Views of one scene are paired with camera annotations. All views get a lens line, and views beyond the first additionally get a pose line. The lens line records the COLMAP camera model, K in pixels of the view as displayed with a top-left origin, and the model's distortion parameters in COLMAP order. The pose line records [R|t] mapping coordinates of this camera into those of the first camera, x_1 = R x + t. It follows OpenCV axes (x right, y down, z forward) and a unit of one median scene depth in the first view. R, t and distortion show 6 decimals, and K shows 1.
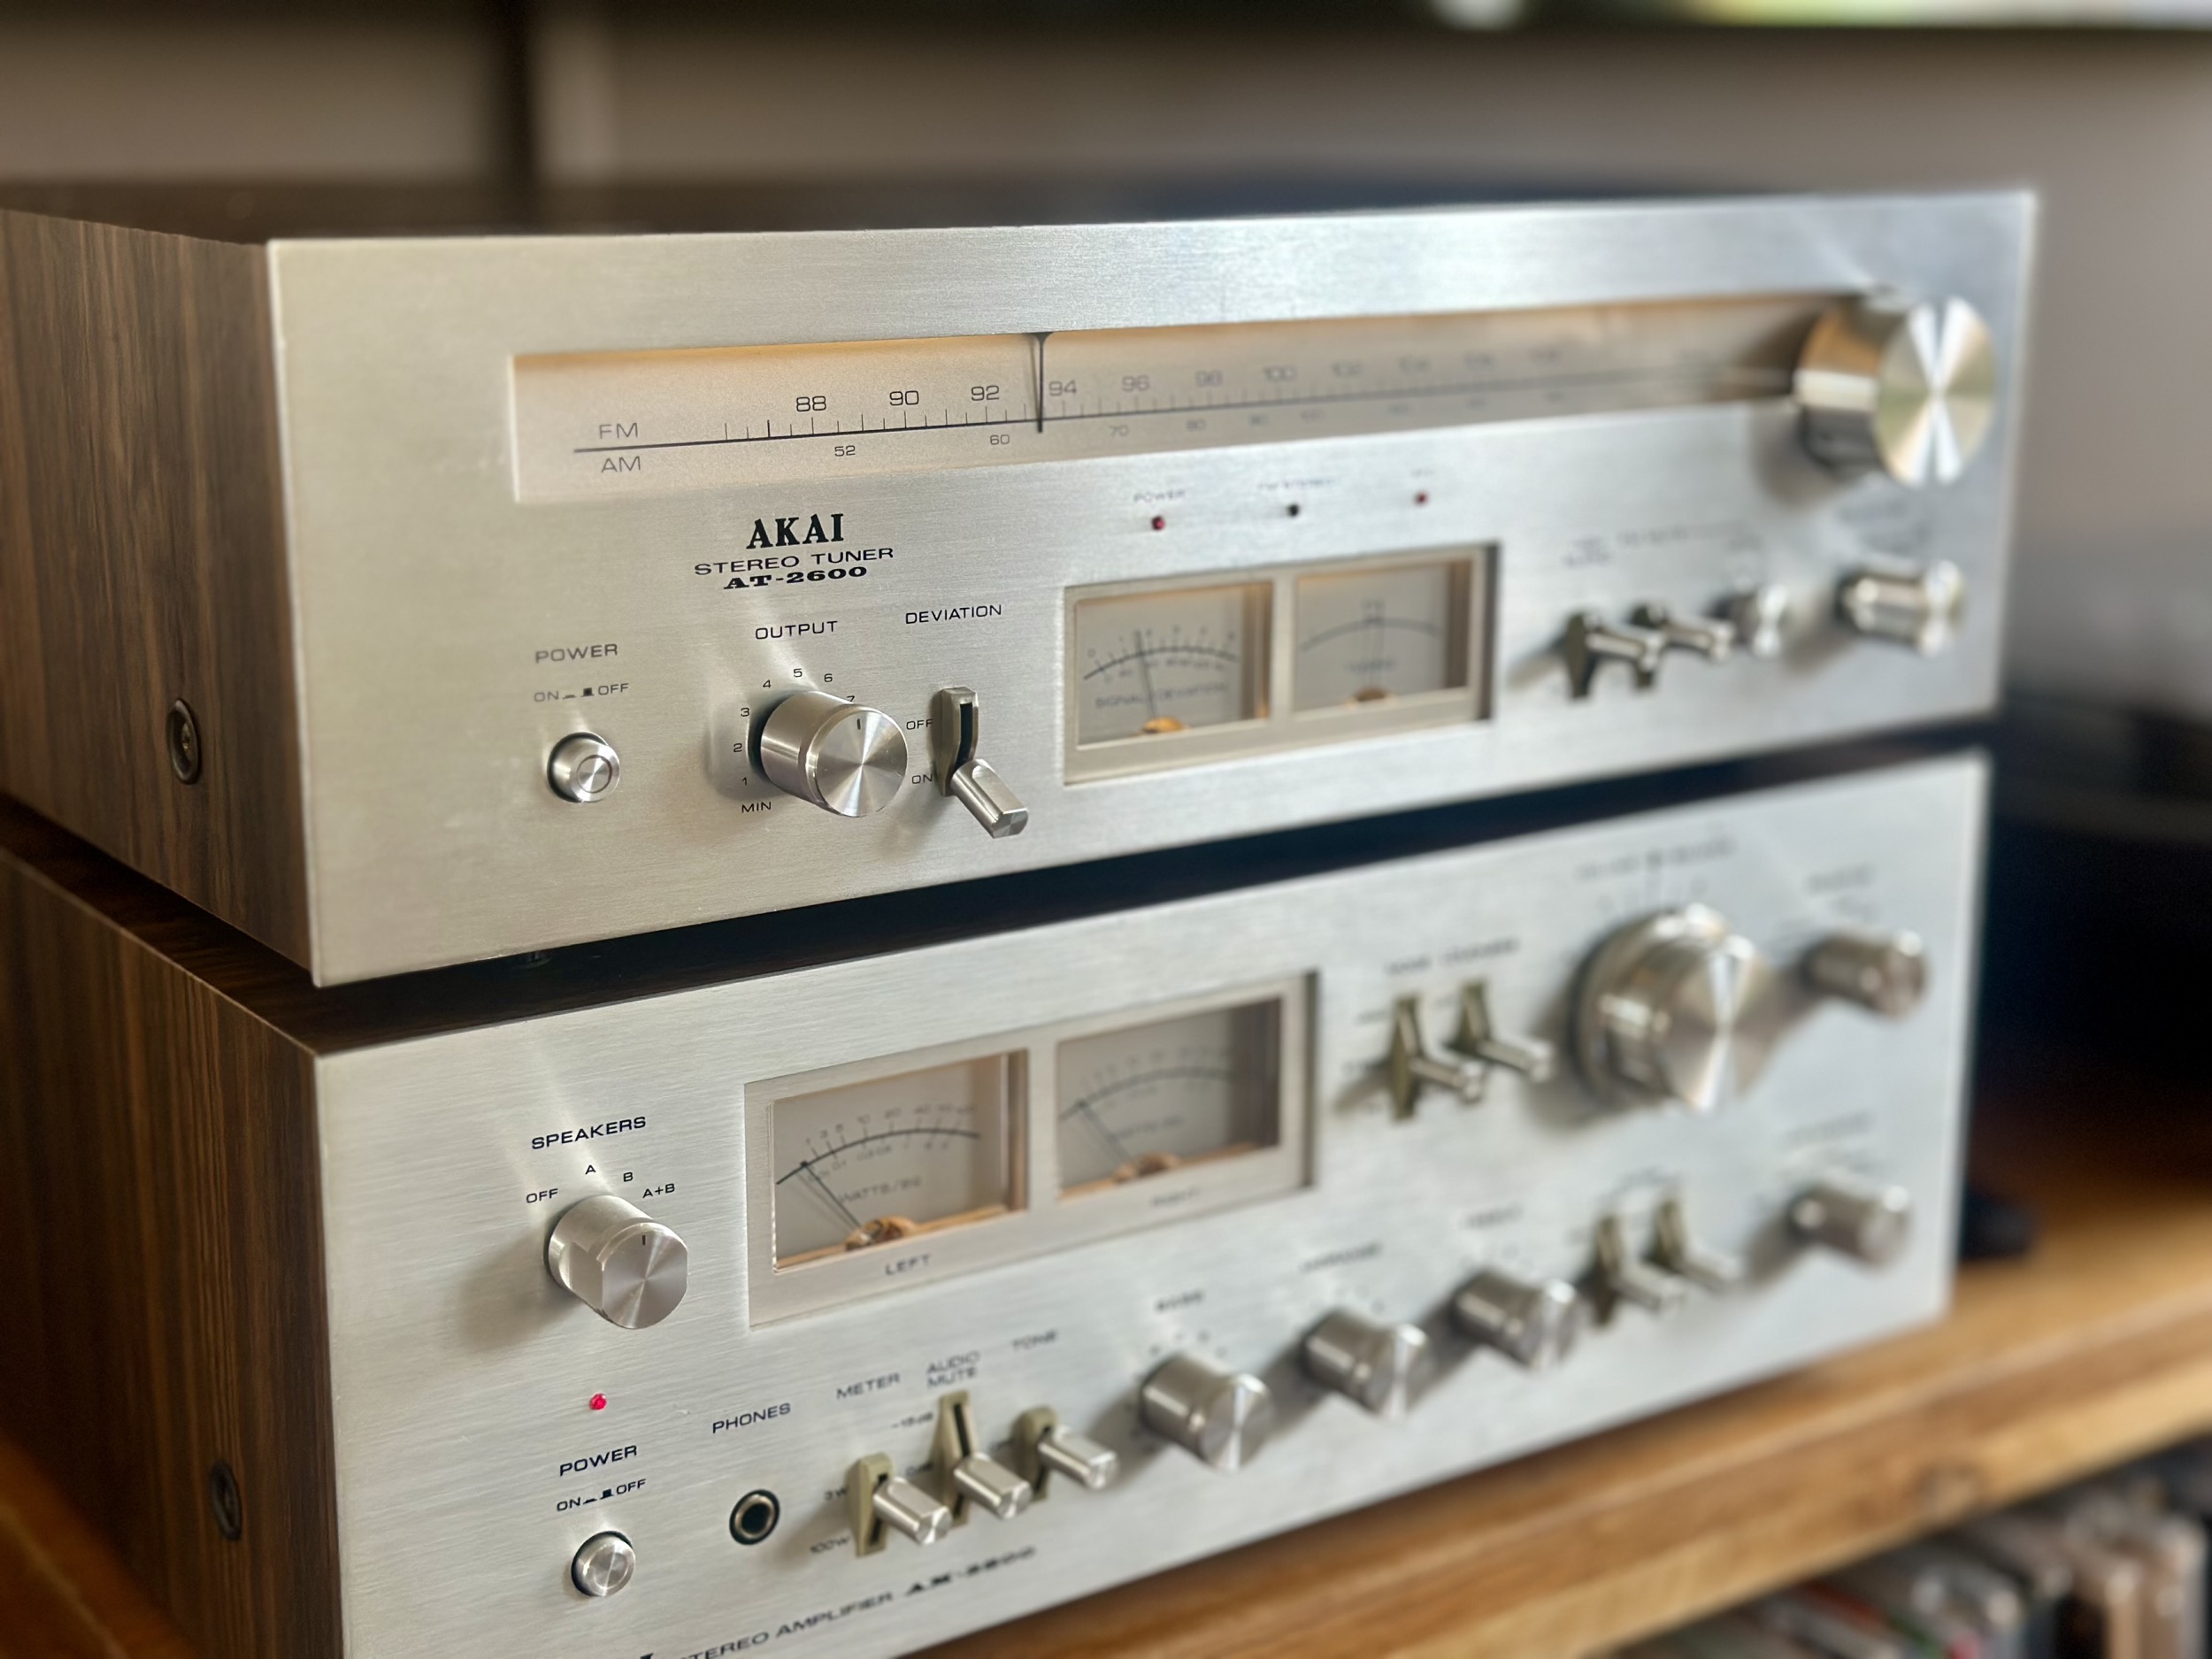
lens RADIAL K [[3145.7, 0, 1106.0], [0, 3145.7, 829.5], [0, 0, 1]] dist [0.186000, -0.411406]
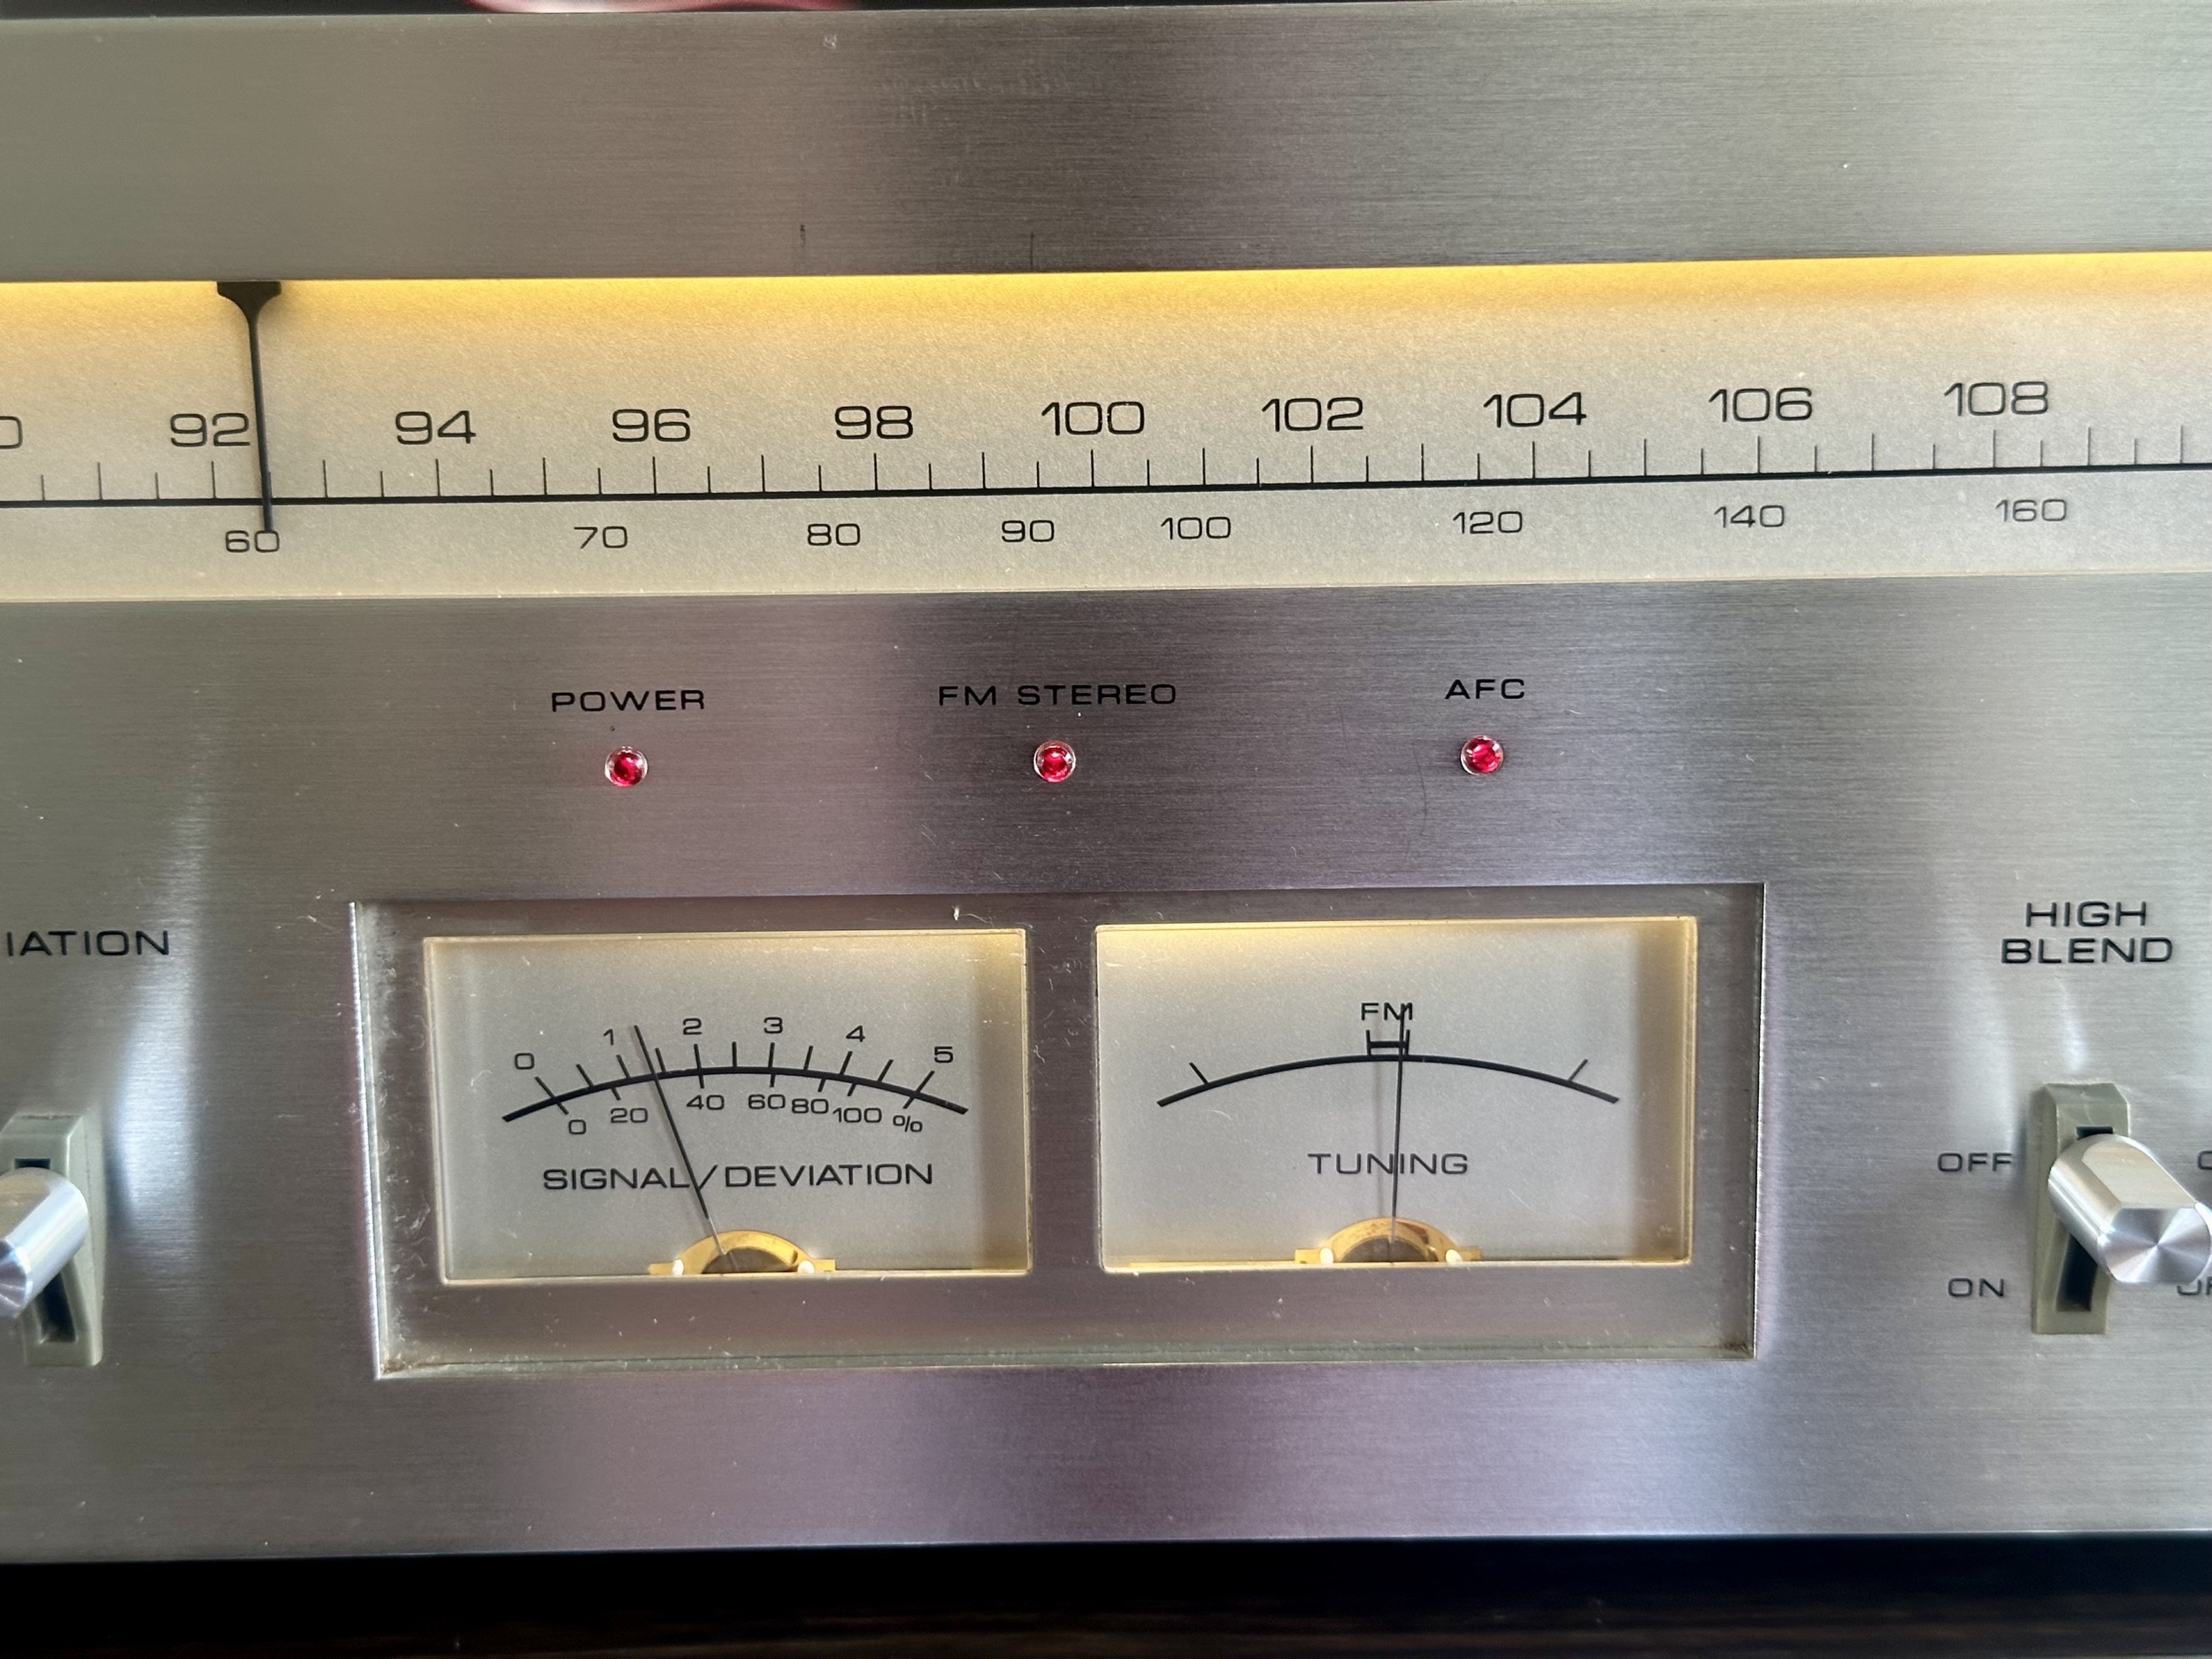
lens RADIAL K [[3145.7, 0, 1106.0], [0, 3145.7, 829.5], [0, 0, 1]] dist [0.186000, -0.411406]
pose [[0.816708, 0.090595, -0.569896, 0.298631], [-0.115384, 0.993293, -0.007454, -0.093389], [0.565398, 0.071844, 0.821683, 0.703276]]
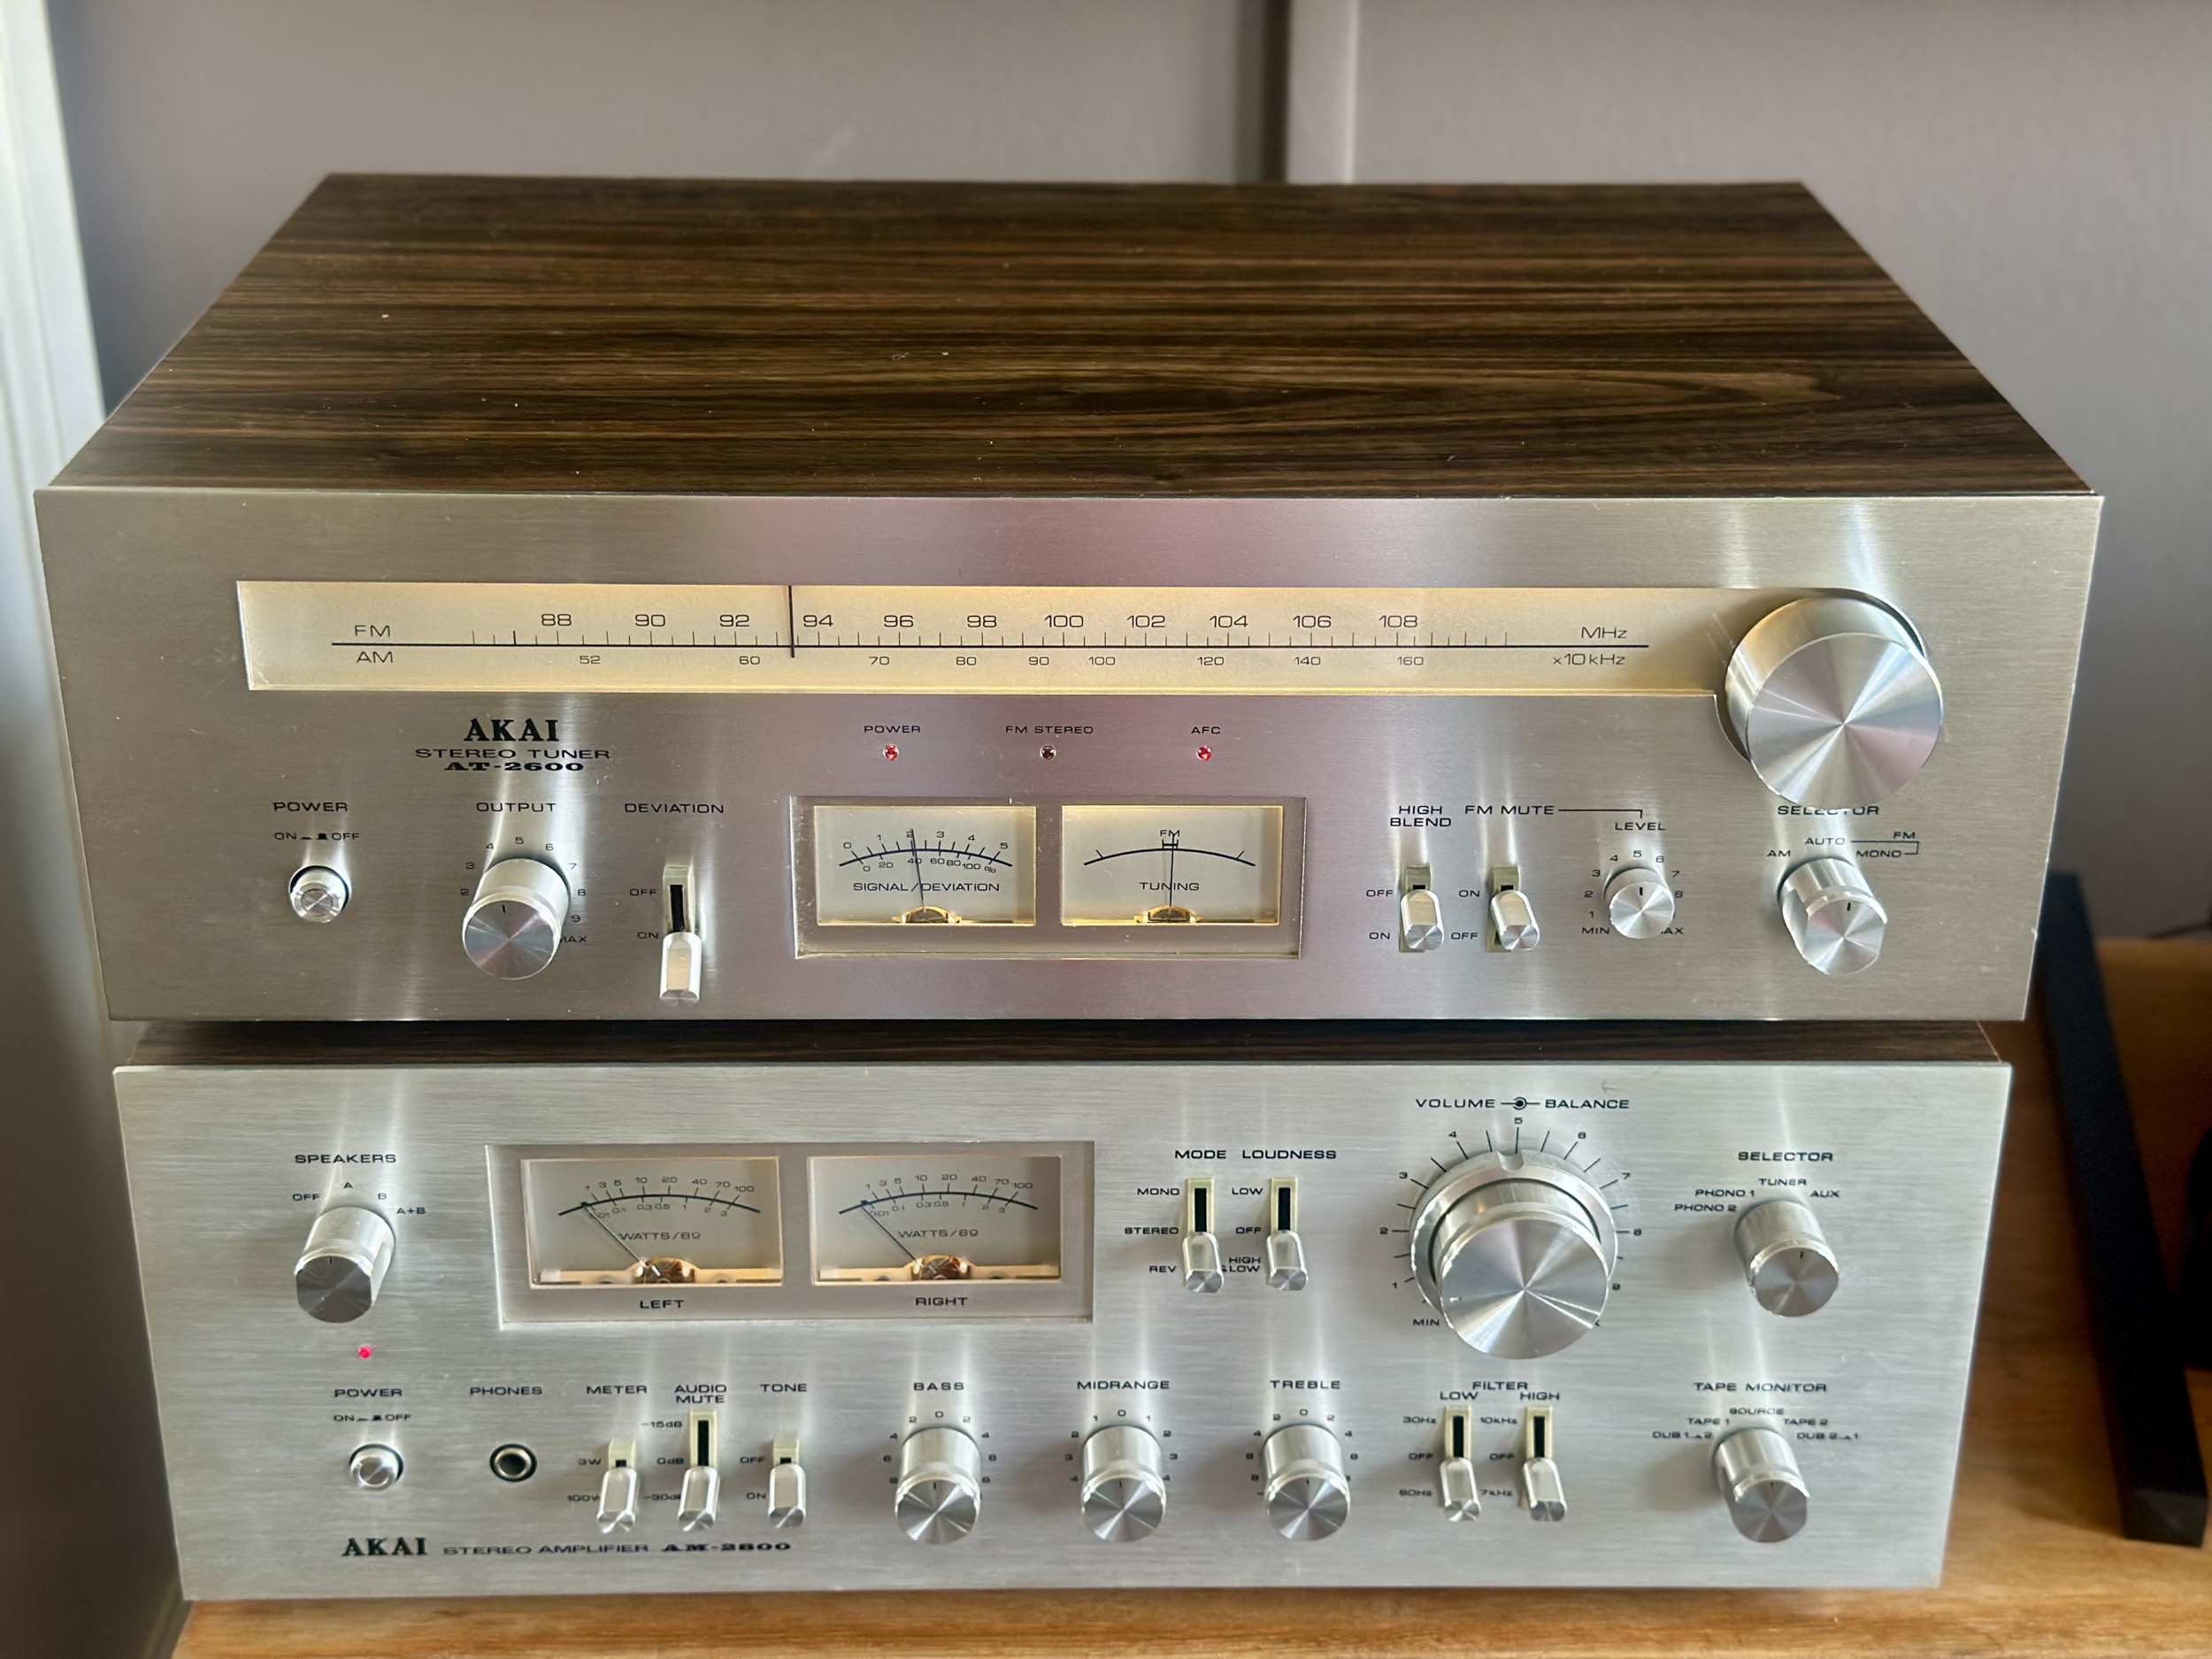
lens RADIAL K [[3145.7, 0, 1106.0], [0, 3145.7, 829.5], [0, 0, 1]] dist [0.186000, -0.411406]
pose [[0.825963, 0.237021, -0.511475, 0.649758], [-0.134666, 0.964005, 0.229261, -0.334134], [0.547404, -0.120483, 0.828150, 0.124897]]
